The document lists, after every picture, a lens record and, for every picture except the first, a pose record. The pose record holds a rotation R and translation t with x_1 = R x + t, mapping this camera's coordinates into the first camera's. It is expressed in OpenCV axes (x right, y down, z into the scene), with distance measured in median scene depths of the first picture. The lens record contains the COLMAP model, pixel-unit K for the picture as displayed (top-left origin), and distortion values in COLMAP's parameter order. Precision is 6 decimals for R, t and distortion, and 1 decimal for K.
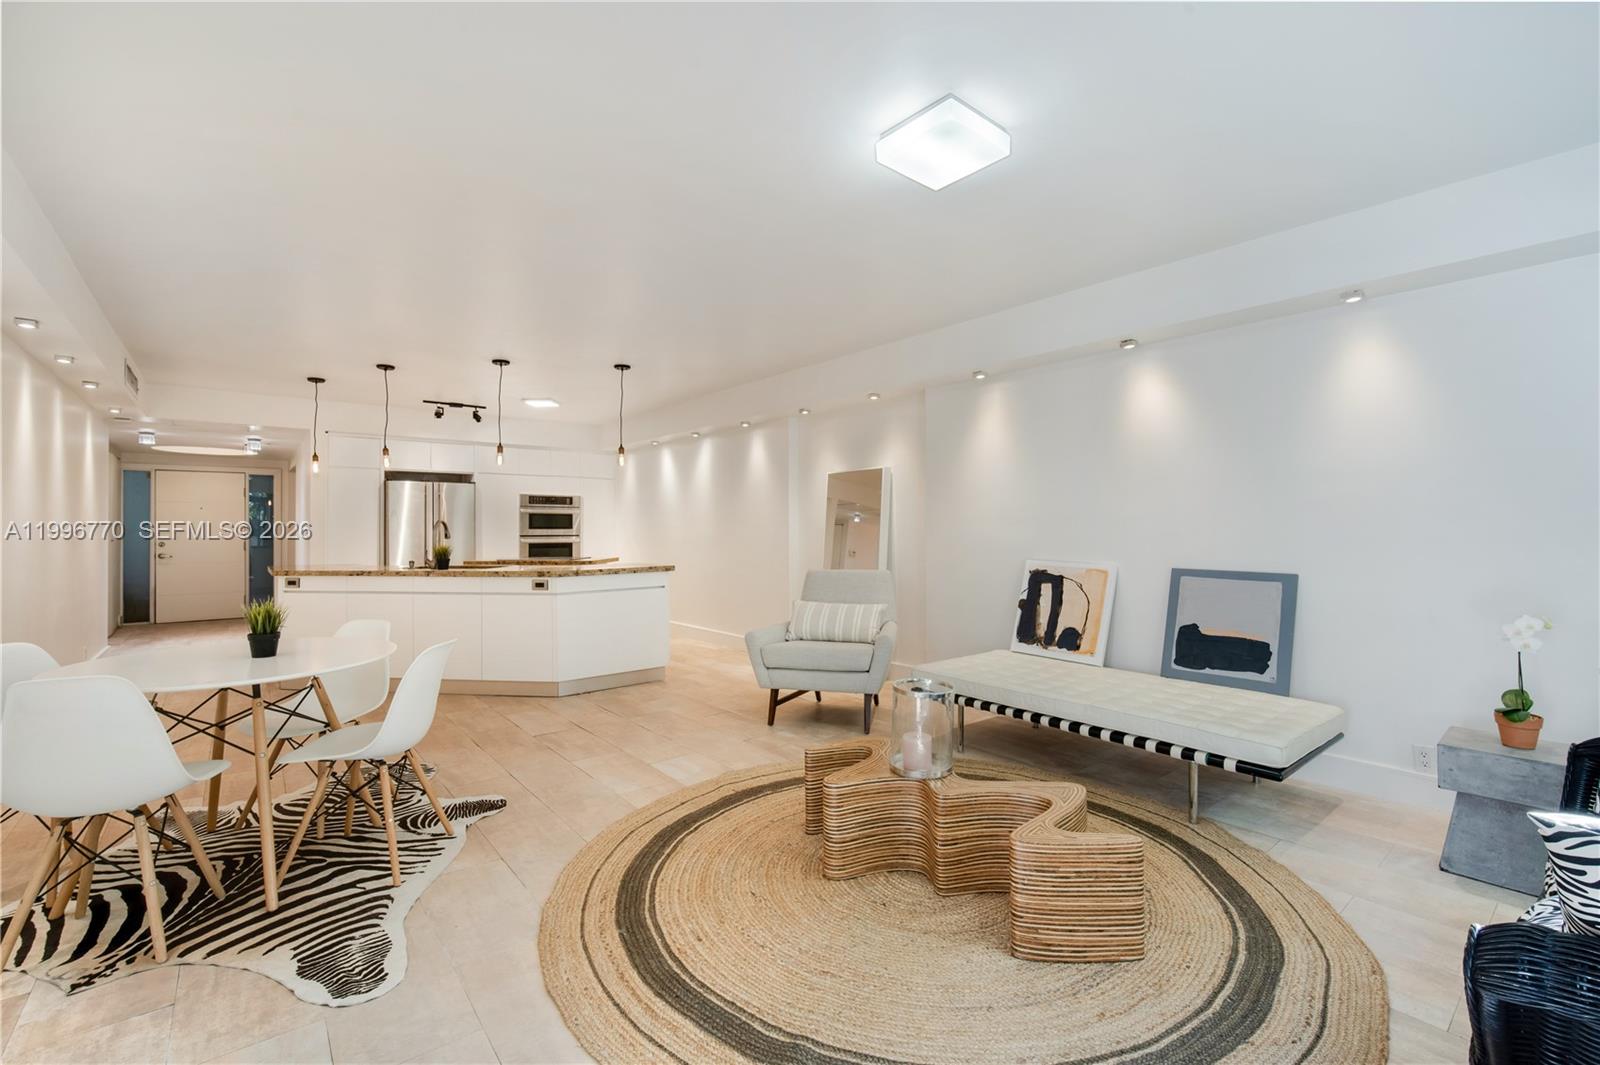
lens RADIAL K [[697.1, 0, 803.9], [0, 697.1, 527.9], [0, 0, 1]] dist [-0.013388, 0.004320]
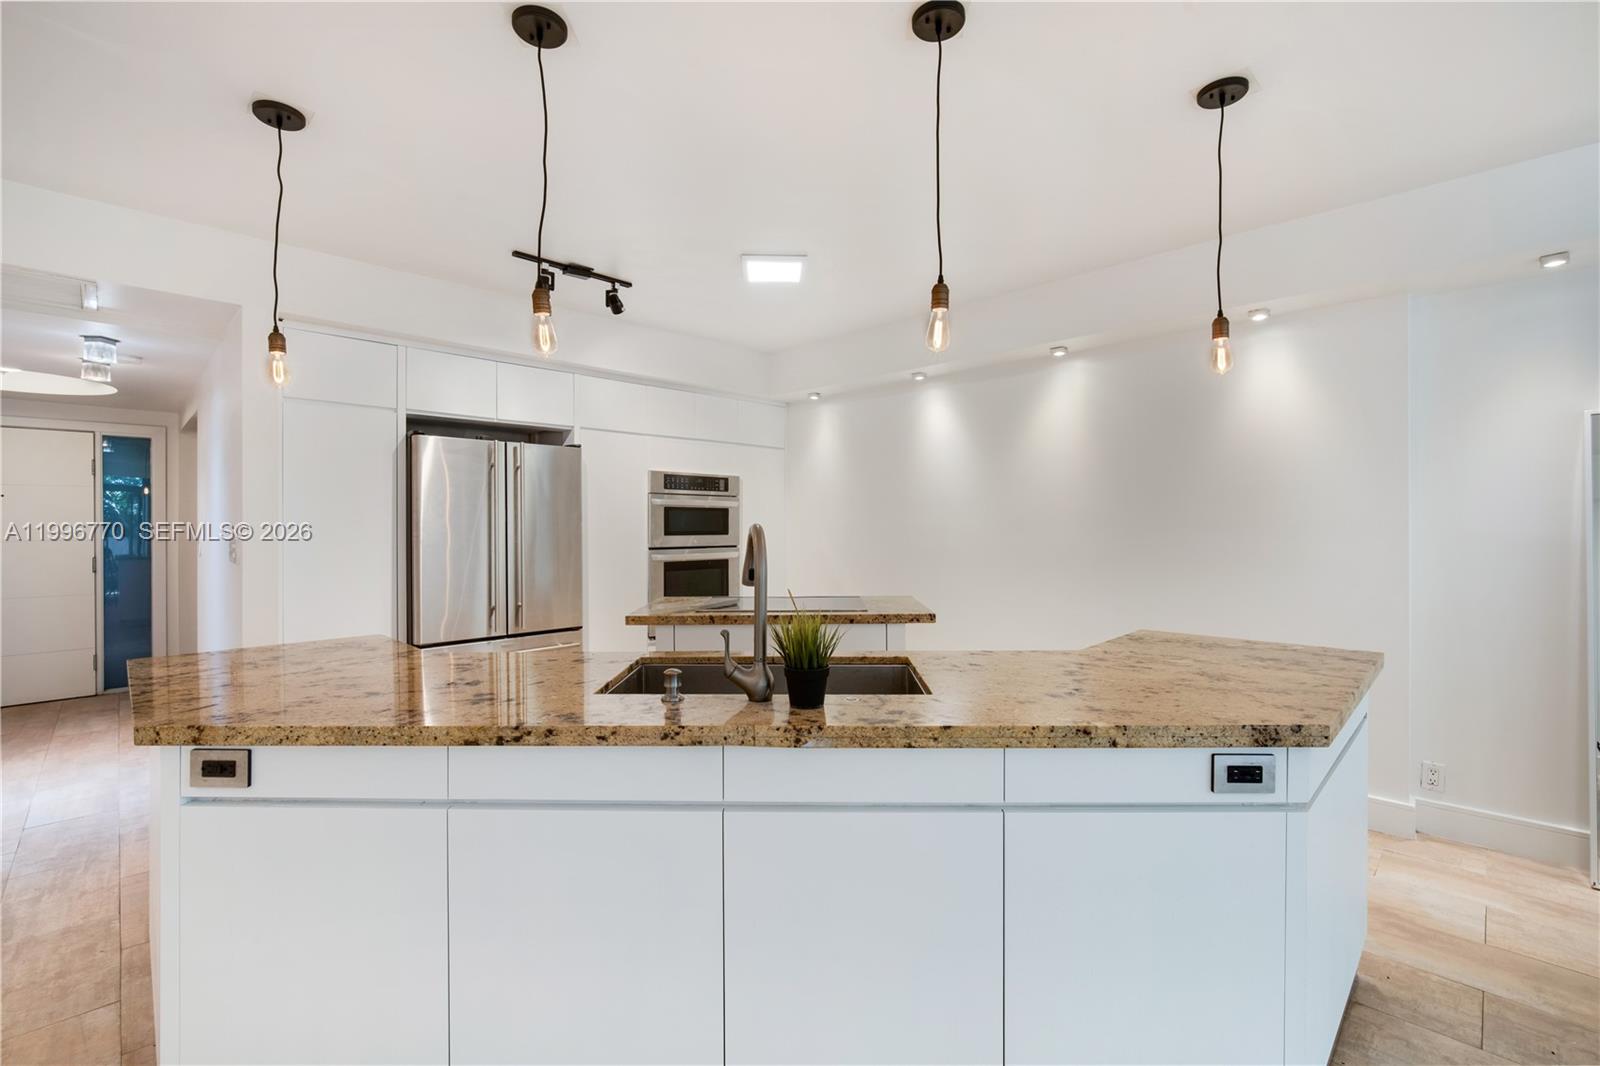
lens RADIAL K [[697.1, 0, 803.7], [0, 697.1, 528.2], [0, 0, 1]] dist [-0.013388, 0.004320]
pose [[0.994904, 0.001728, 0.100814, -0.550468], [-0.002179, 0.999988, 0.004364, -0.010992], [-0.100805, -0.004562, 0.994896, 0.725211]]
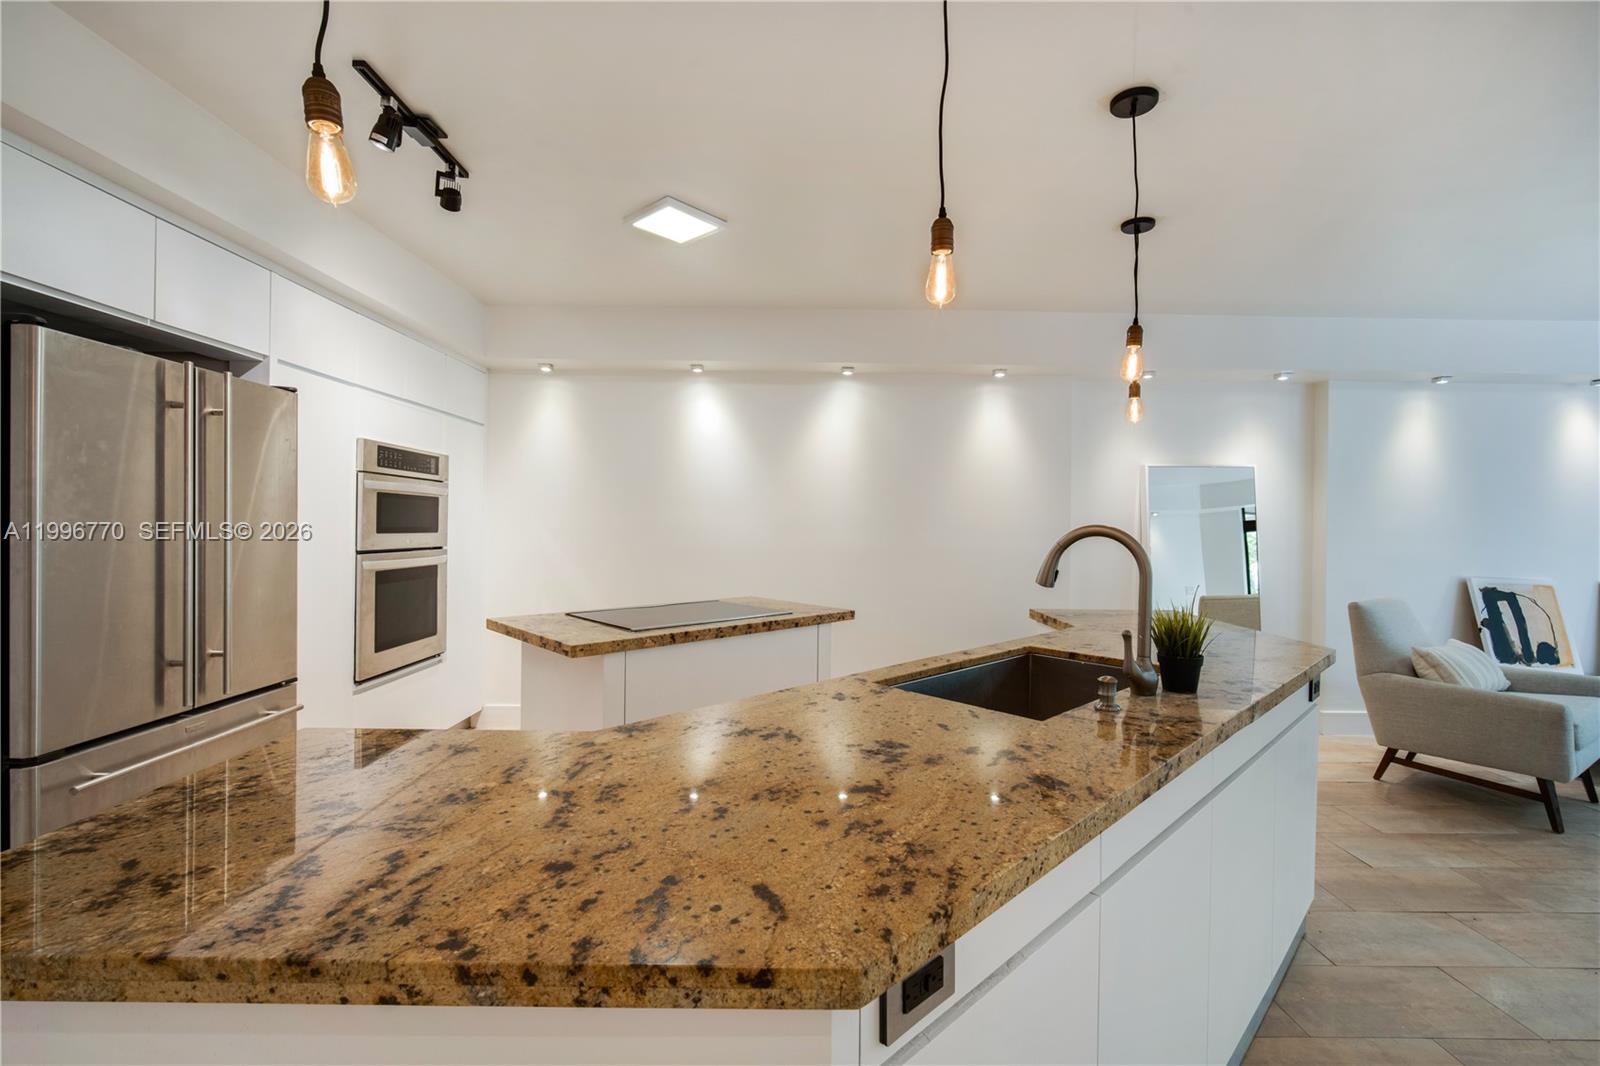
lens RADIAL K [[697.1, 0, 808.4], [0, 697.1, 527.3], [0, 0, 1]] dist [-0.013388, 0.004320]
pose [[0.632585, 0.009575, 0.774432, -0.867112], [-0.016056, 0.999871, 0.000752, -0.009377], [-0.774324, -0.012910, 0.632657, 0.934598]]
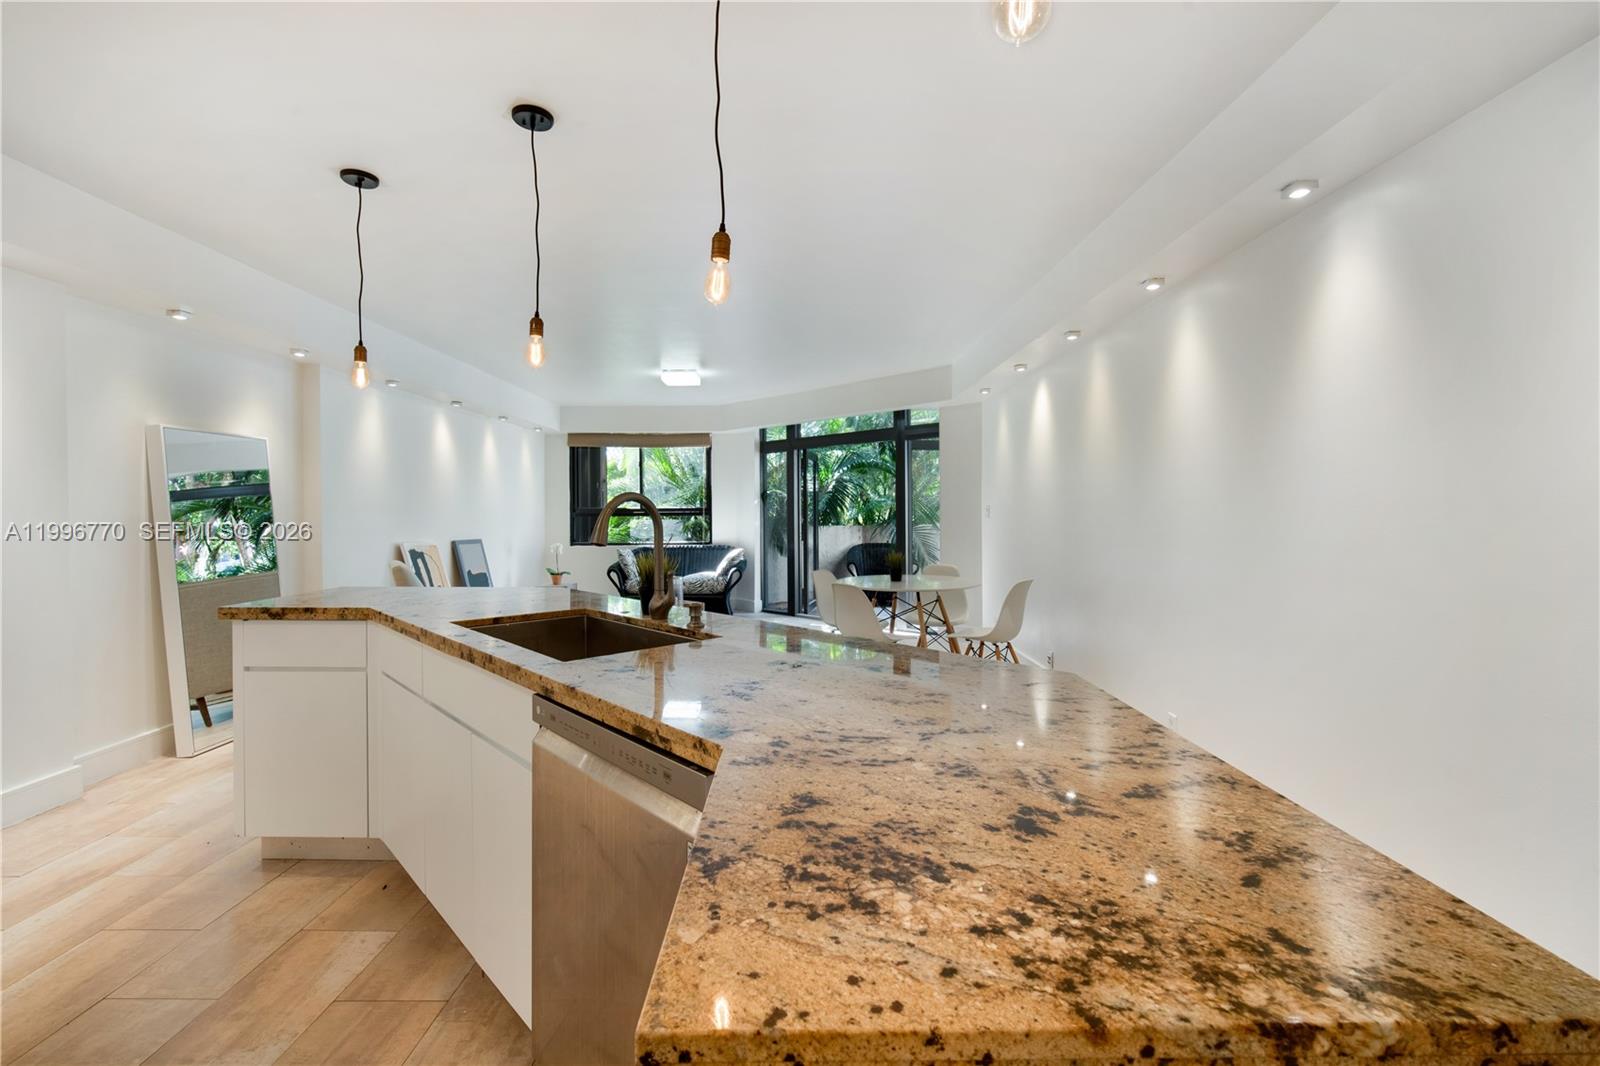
lens RADIAL K [[697.1, 0, 799.6], [0, 697.1, 517.9], [0, 0, 1]] dist [-0.013388, 0.004320]
pose [[-0.775961, 0.003597, 0.630771, -0.858864], [0.008121, 0.999958, 0.004288, 0.001429], [-0.630729, 0.008450, -0.775957, 1.280373]]
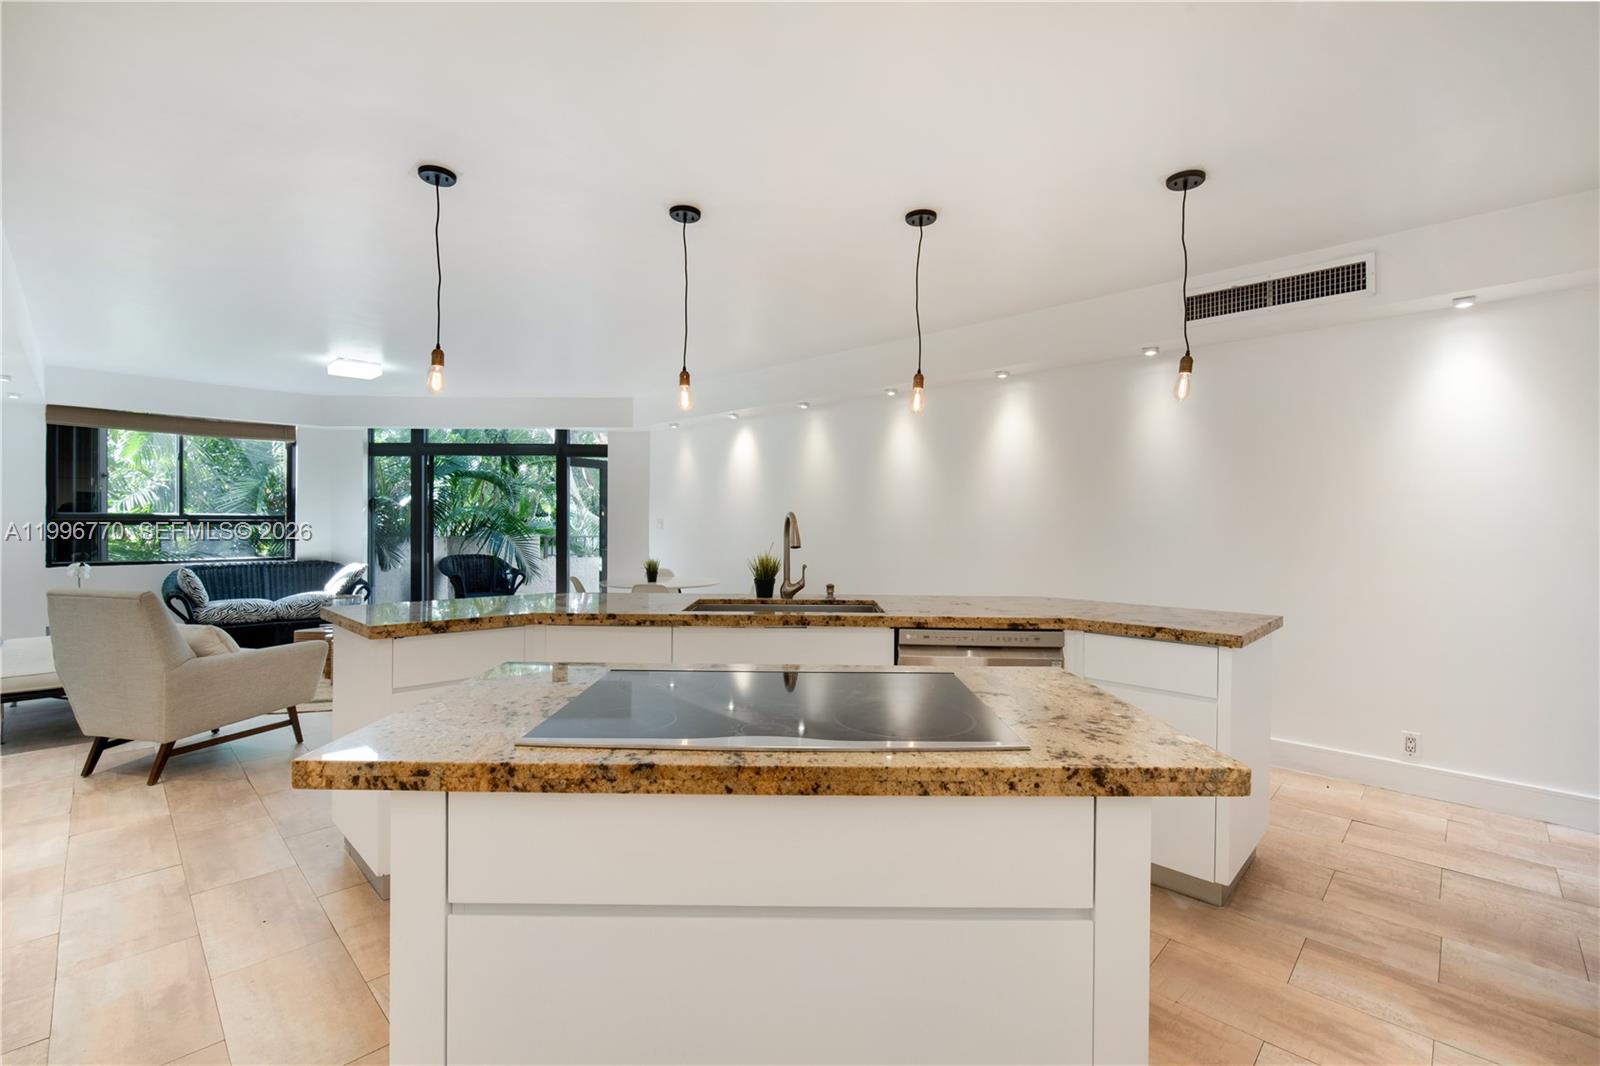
lens RADIAL K [[697.1, 0, 802.2], [0, 697.1, 533.3], [0, 0, 1]] dist [-0.013388, 0.004320]
pose [[-0.993911, -0.000771, -0.110185, -0.490073], [-0.002138, 0.999922, 0.012289, -0.001922], [0.110167, 0.012449, -0.993835, 1.605718]]
